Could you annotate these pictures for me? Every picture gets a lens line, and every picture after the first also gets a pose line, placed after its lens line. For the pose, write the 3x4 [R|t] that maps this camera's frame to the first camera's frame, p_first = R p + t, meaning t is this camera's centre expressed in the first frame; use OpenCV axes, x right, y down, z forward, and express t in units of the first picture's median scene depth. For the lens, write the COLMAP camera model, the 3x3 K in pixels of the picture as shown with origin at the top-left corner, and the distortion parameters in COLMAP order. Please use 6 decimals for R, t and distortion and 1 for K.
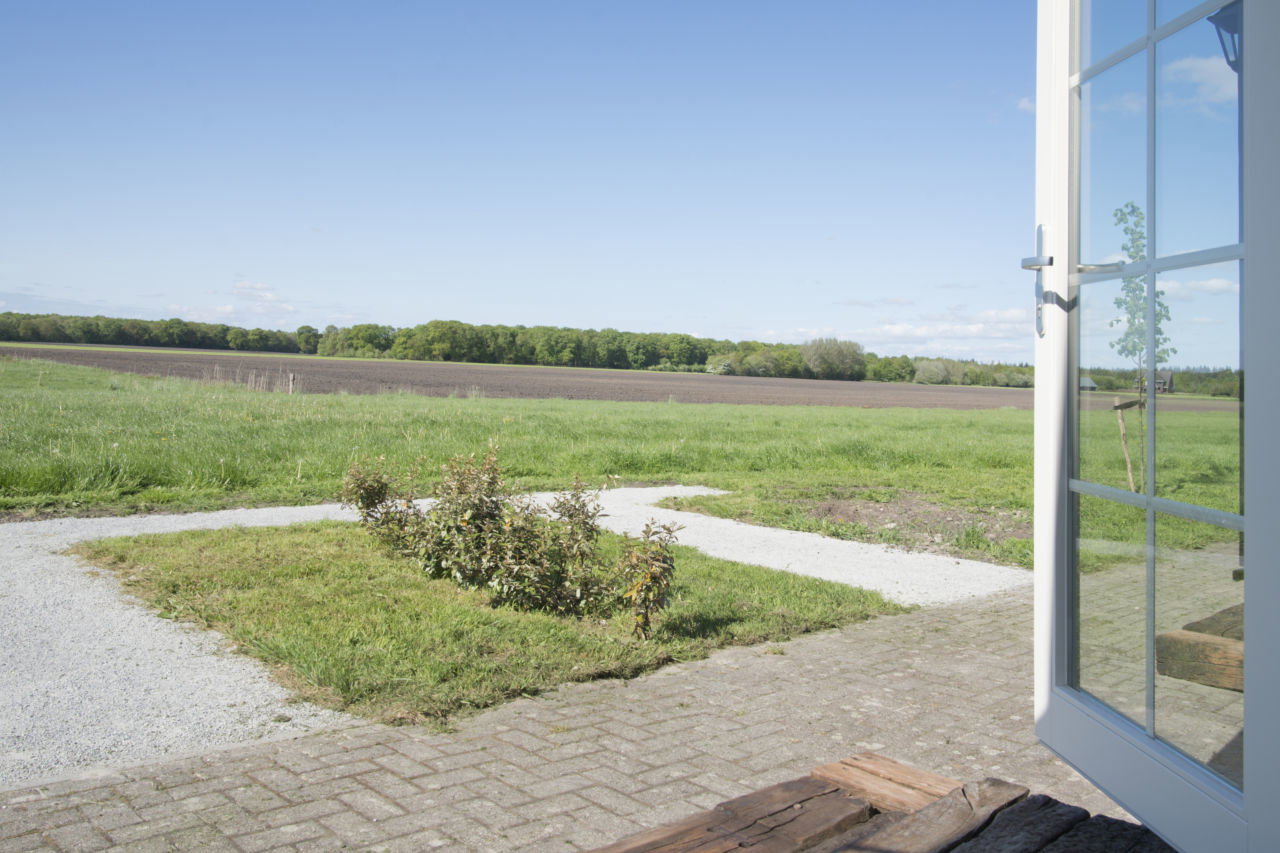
lens RADIAL K [[1135.9, 0, 634.9], [0, 1135.9, 429.4], [0, 0, 1]] dist [-0.041092, 0.008139]
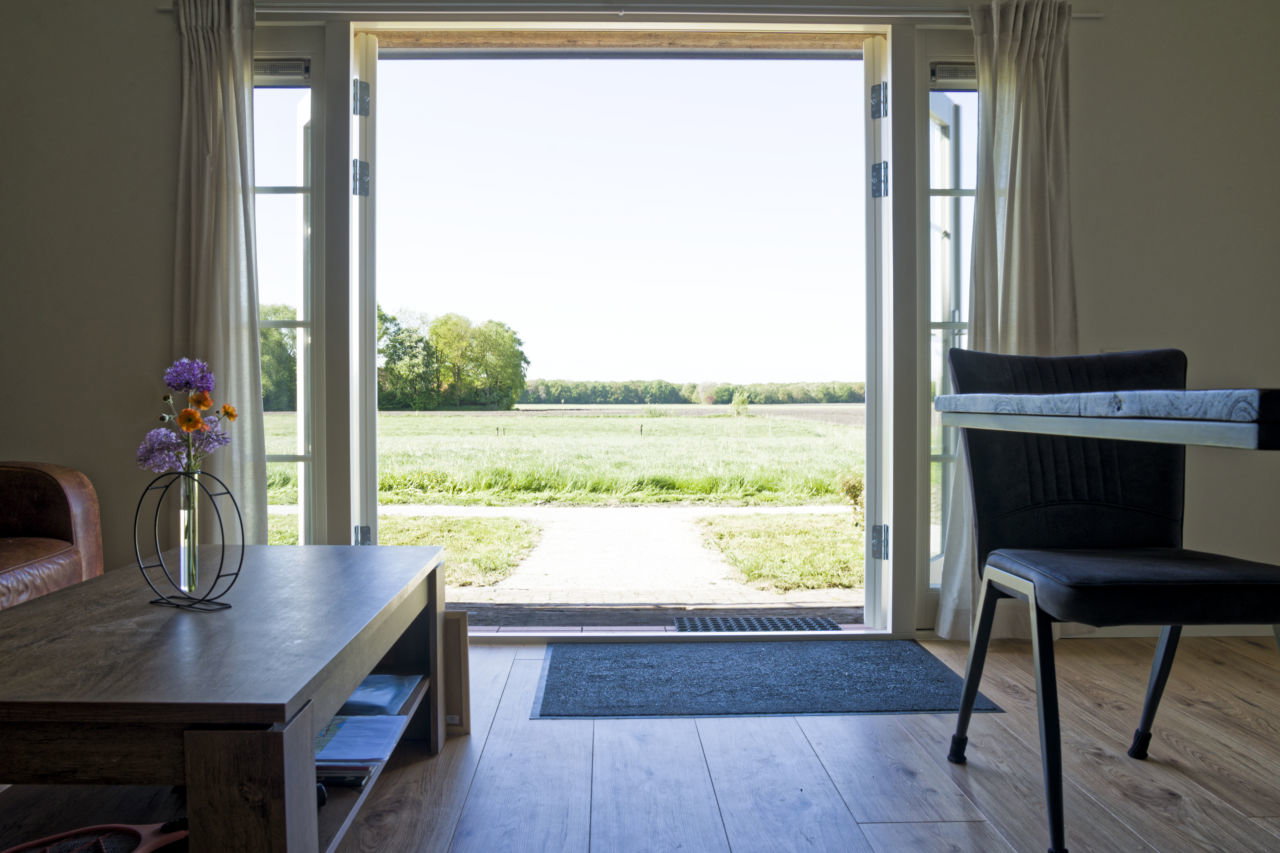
lens RADIAL K [[1135.9, 0, 637.3], [0, 1135.9, 423.7], [0, 0, 1]] dist [-0.041092, 0.008139]
pose [[0.769749, -0.038506, -0.637184, 0.447597], [0.004888, 0.998505, -0.054436, 0.042317], [0.638328, 0.038788, 0.768787, -0.329825]]
